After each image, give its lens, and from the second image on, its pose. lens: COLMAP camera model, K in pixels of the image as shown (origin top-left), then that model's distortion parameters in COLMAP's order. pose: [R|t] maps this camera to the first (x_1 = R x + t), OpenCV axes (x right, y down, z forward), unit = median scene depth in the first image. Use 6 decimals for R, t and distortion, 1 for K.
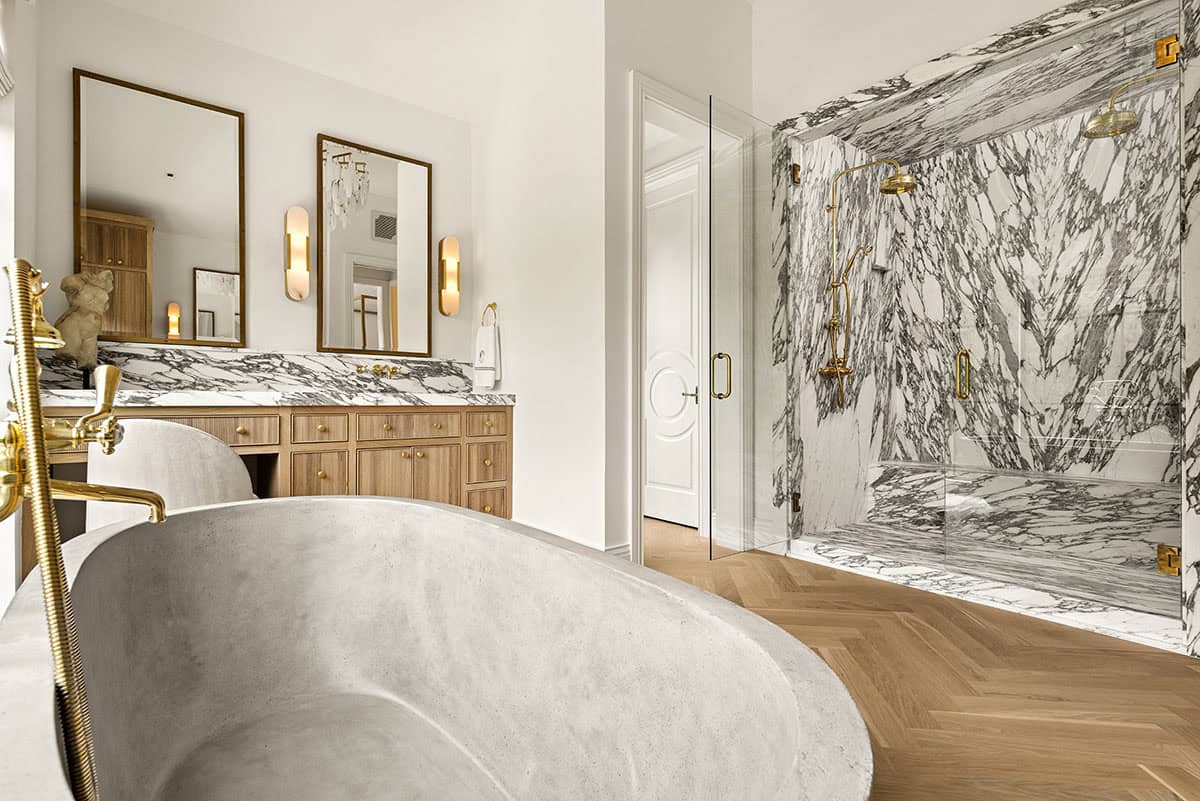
lens RADIAL K [[581.2, 0, 595.3], [0, 581.2, 404.2], [0, 0, 1]] dist [-0.000864, -0.001102]
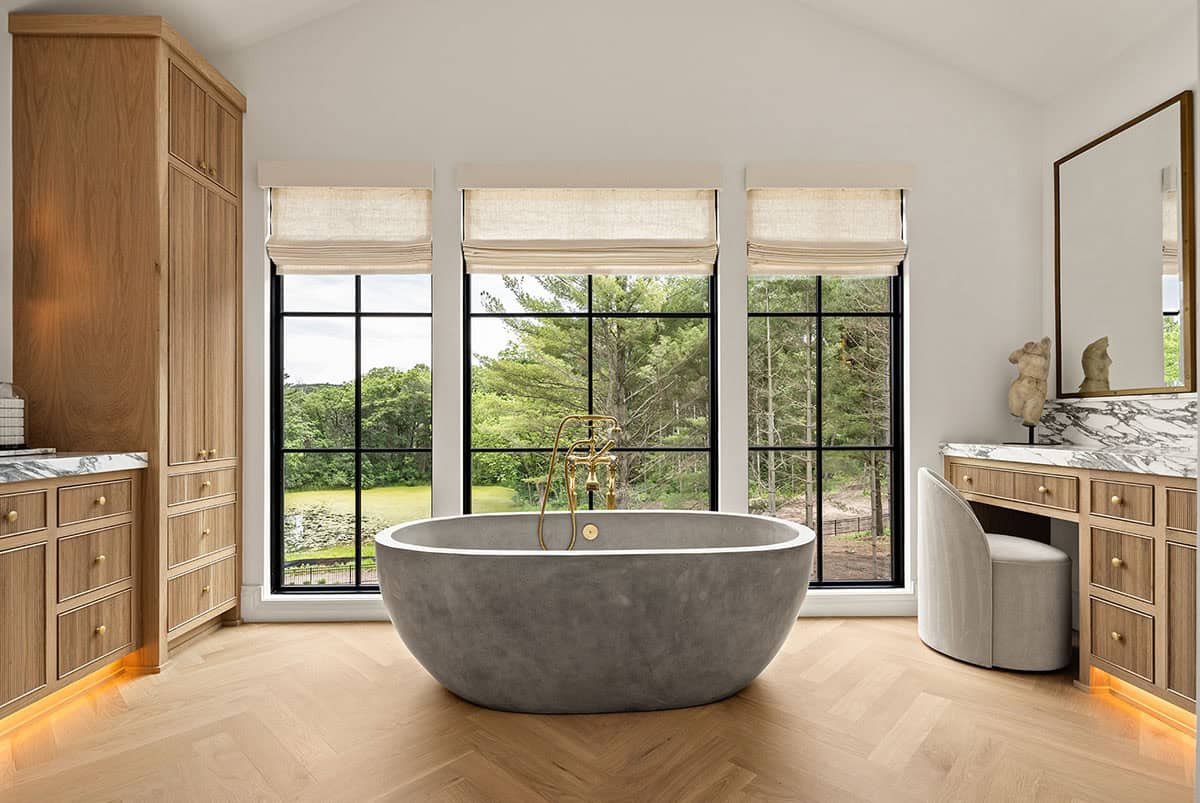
lens RADIAL K [[581.2, 0, 593.7], [0, 581.2, 422.1], [0, 0, 1]] dist [-0.000864, -0.001102]
pose [[-0.600115, -0.006291, -0.799889, 0.490702], [-0.011251, 0.999937, 0.000577, -0.048897], [0.799834, 0.009346, -0.600148, 0.836065]]
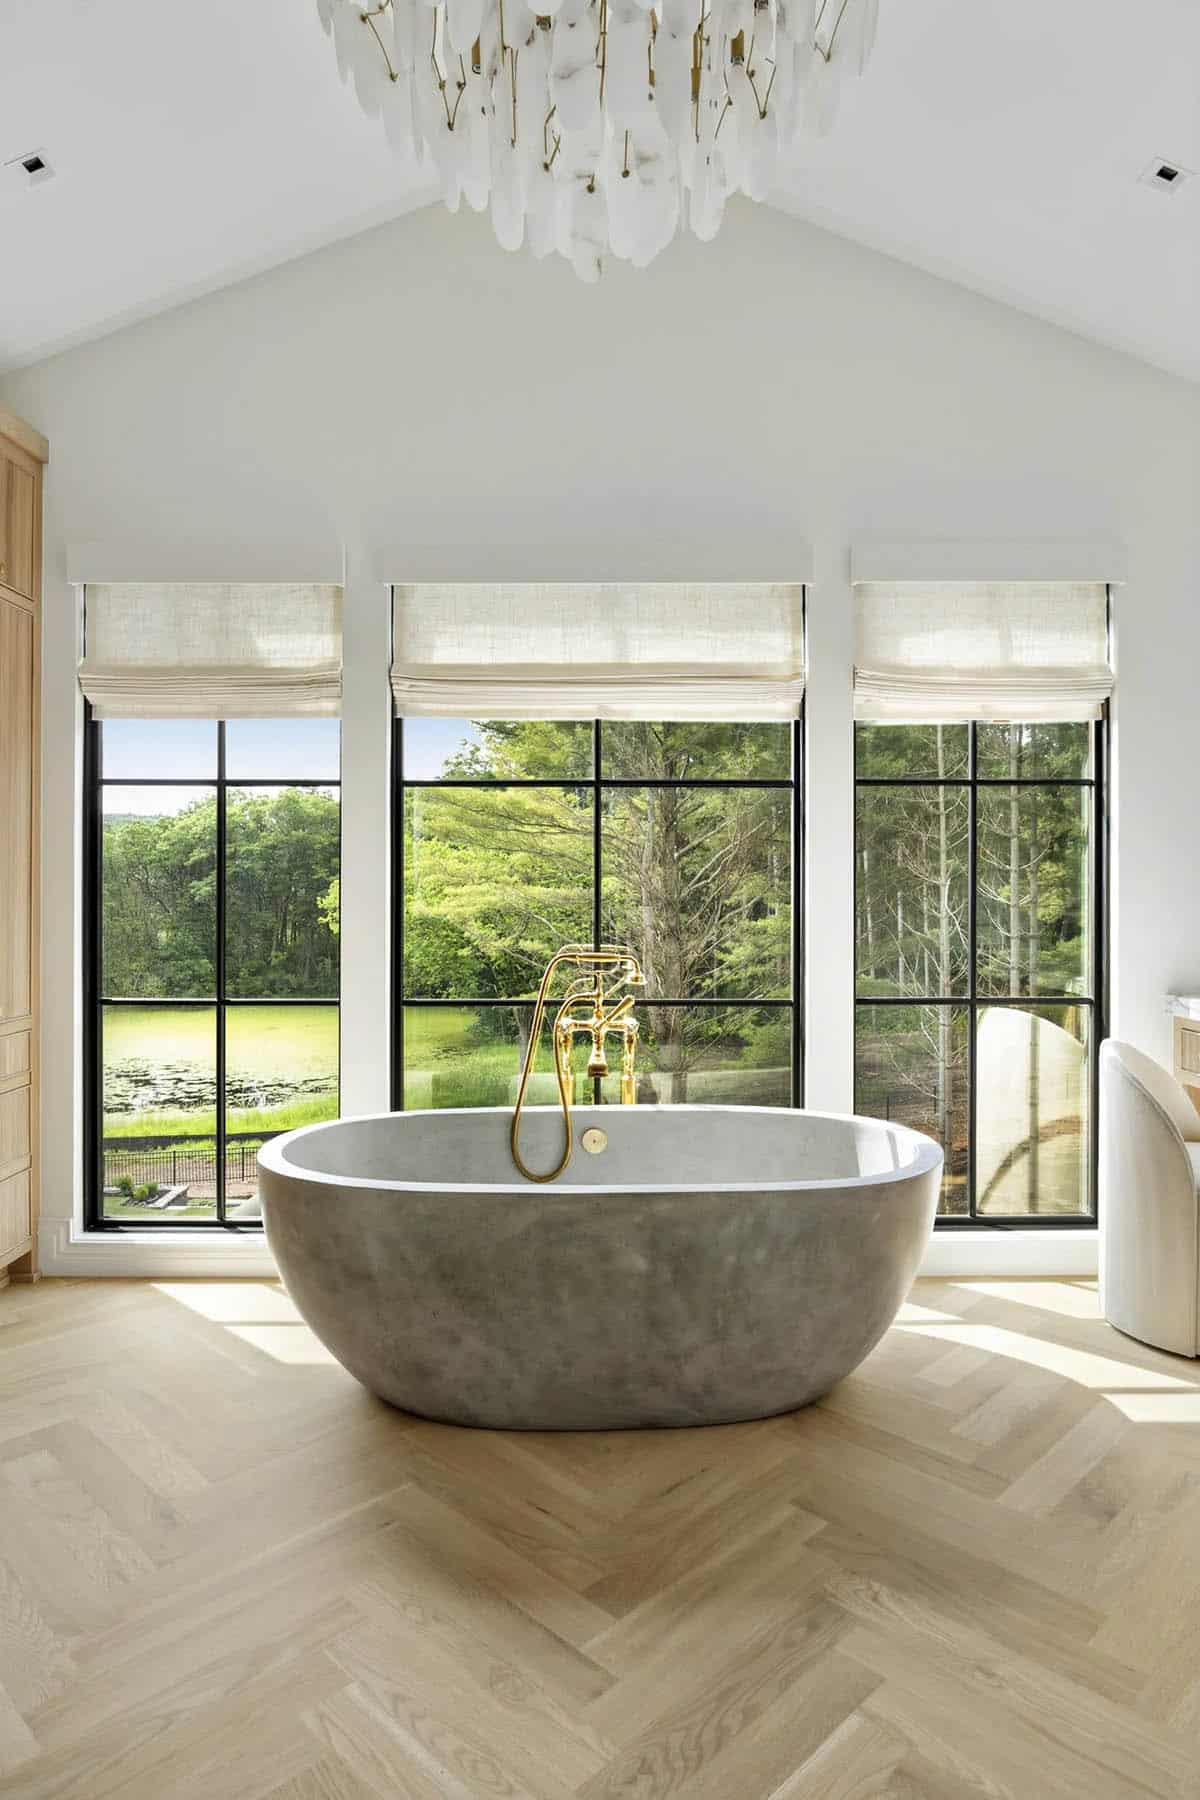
lens RADIAL K [[1076.7, 0, 608.4], [0, 1076.7, 897.2], [0, 0, 1]] dist [-0.021025, -0.001010]
pose [[-0.608754, -0.002895, -0.793354, 0.591457], [-0.016188, 0.999830, 0.008773, -0.125101], [0.793194, 0.018183, -0.608697, 0.933941]]
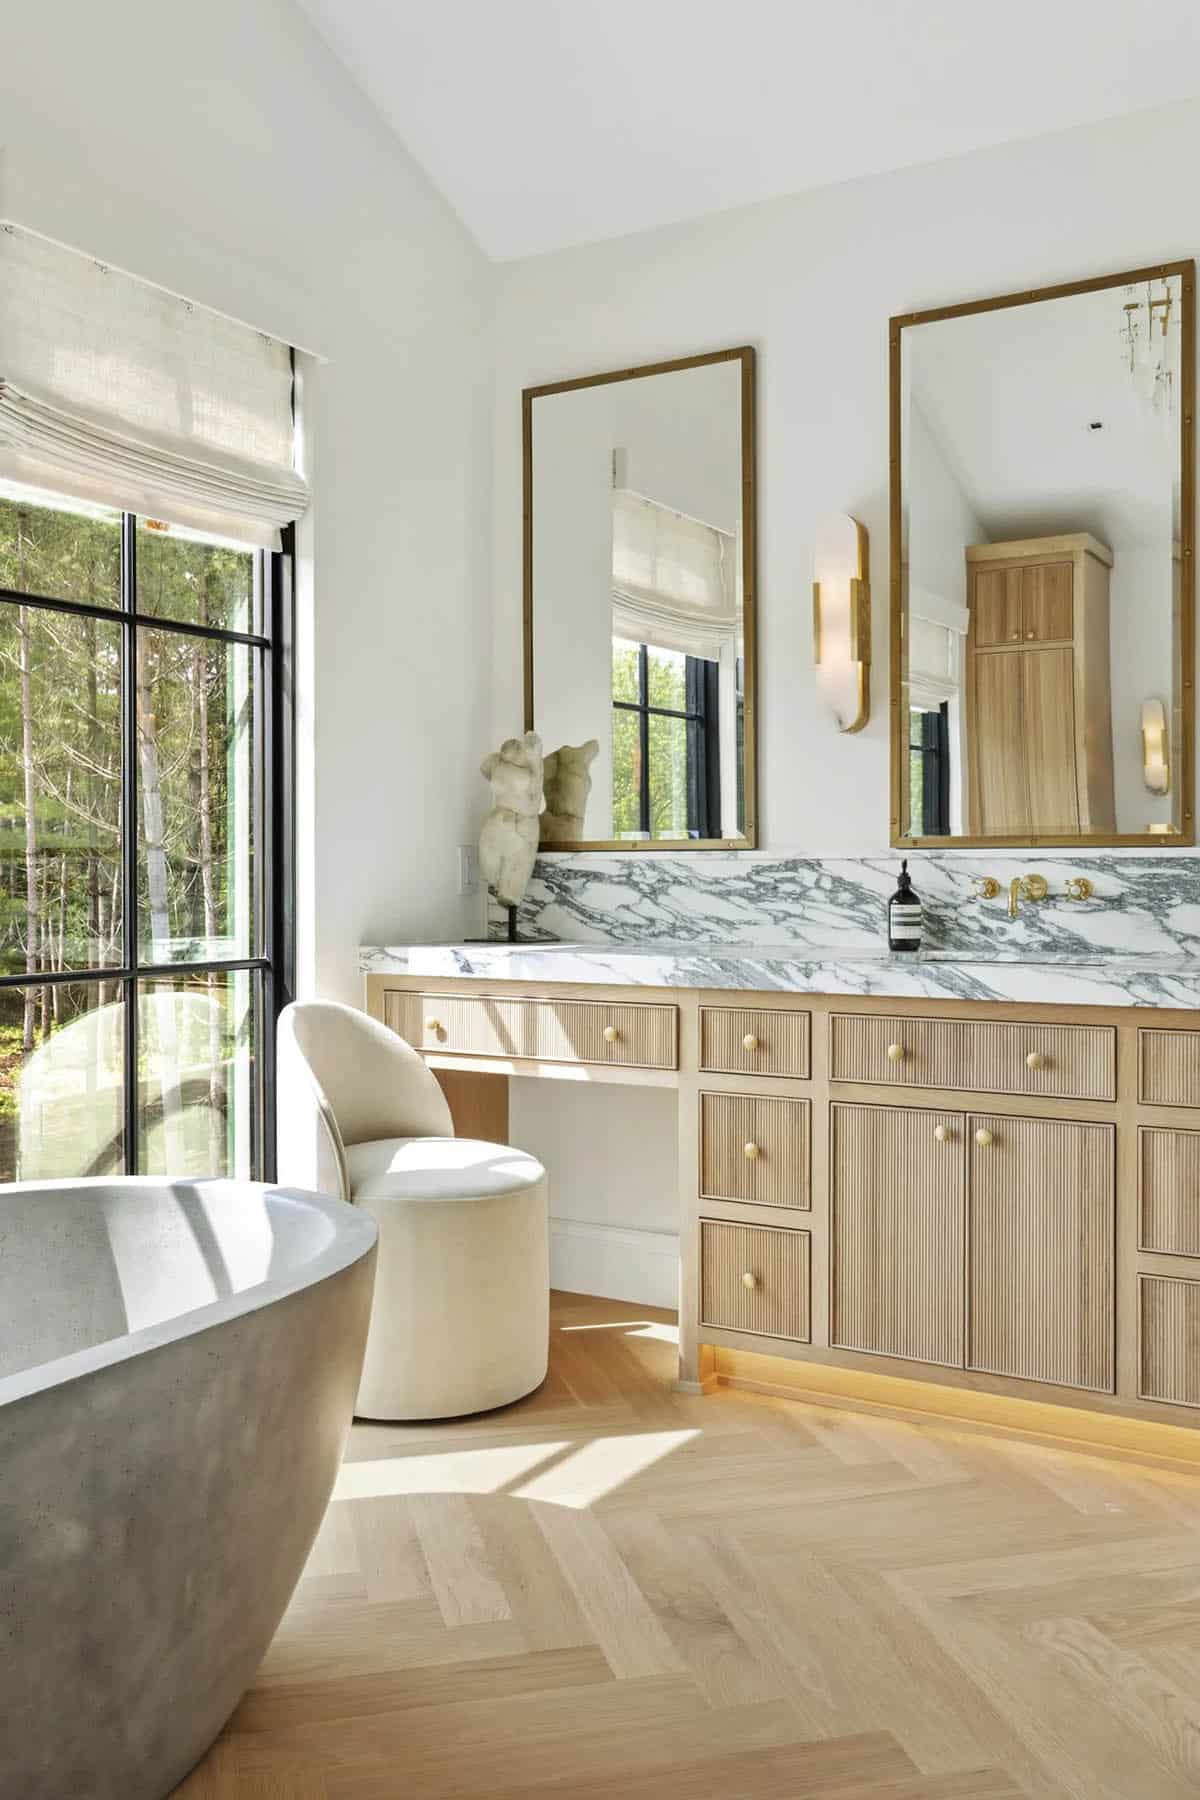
lens RADIAL K [[1507.0, 0, 612.6], [0, 1507.0, 882.4], [0, 0, 1]] dist [0.003771, -0.000978]
pose [[0.365034, -0.000815, -0.930994, 0.482049], [-0.005997, 0.999977, -0.003227, -0.066362], [0.930975, 0.006761, 0.365021, 0.459211]]
